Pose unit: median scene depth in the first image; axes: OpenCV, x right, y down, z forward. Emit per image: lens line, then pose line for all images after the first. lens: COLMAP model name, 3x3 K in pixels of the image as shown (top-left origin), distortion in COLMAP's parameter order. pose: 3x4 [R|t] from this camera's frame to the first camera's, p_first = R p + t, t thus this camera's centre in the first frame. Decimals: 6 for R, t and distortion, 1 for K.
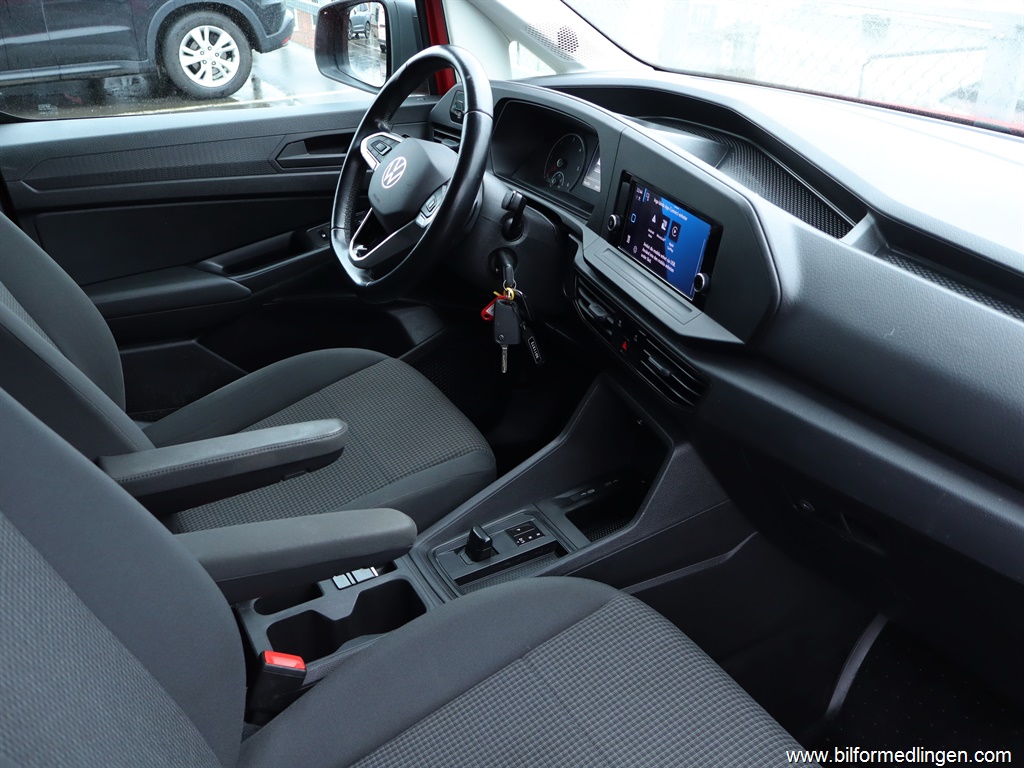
lens RADIAL K [[967.0, 0, 512.0], [0, 967.0, 384.0], [0, 0, 1]] dist [0.011651, 0.001532]
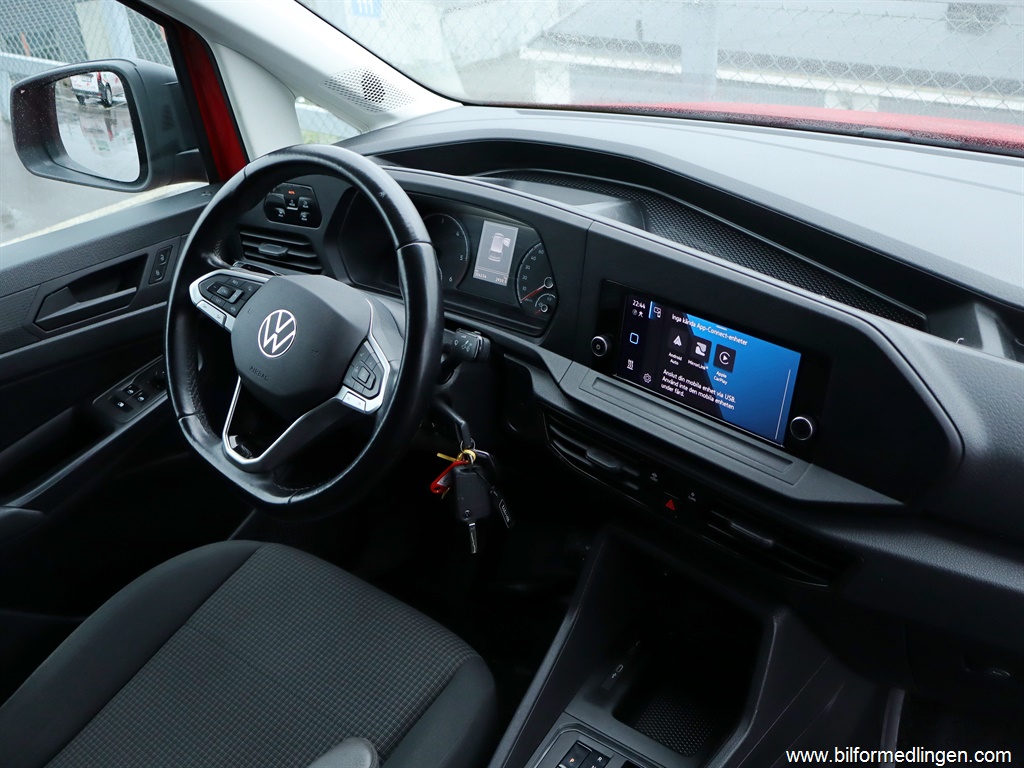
lens RADIAL K [[967.0, 0, 512.0], [0, 967.0, 384.0], [0, 0, 1]] dist [0.011651, 0.001532]
pose [[0.911760, -0.237749, 0.334918, -0.228631], [0.226733, 0.971274, 0.072237, -0.211438], [-0.342472, 0.010074, 0.939474, 0.302637]]
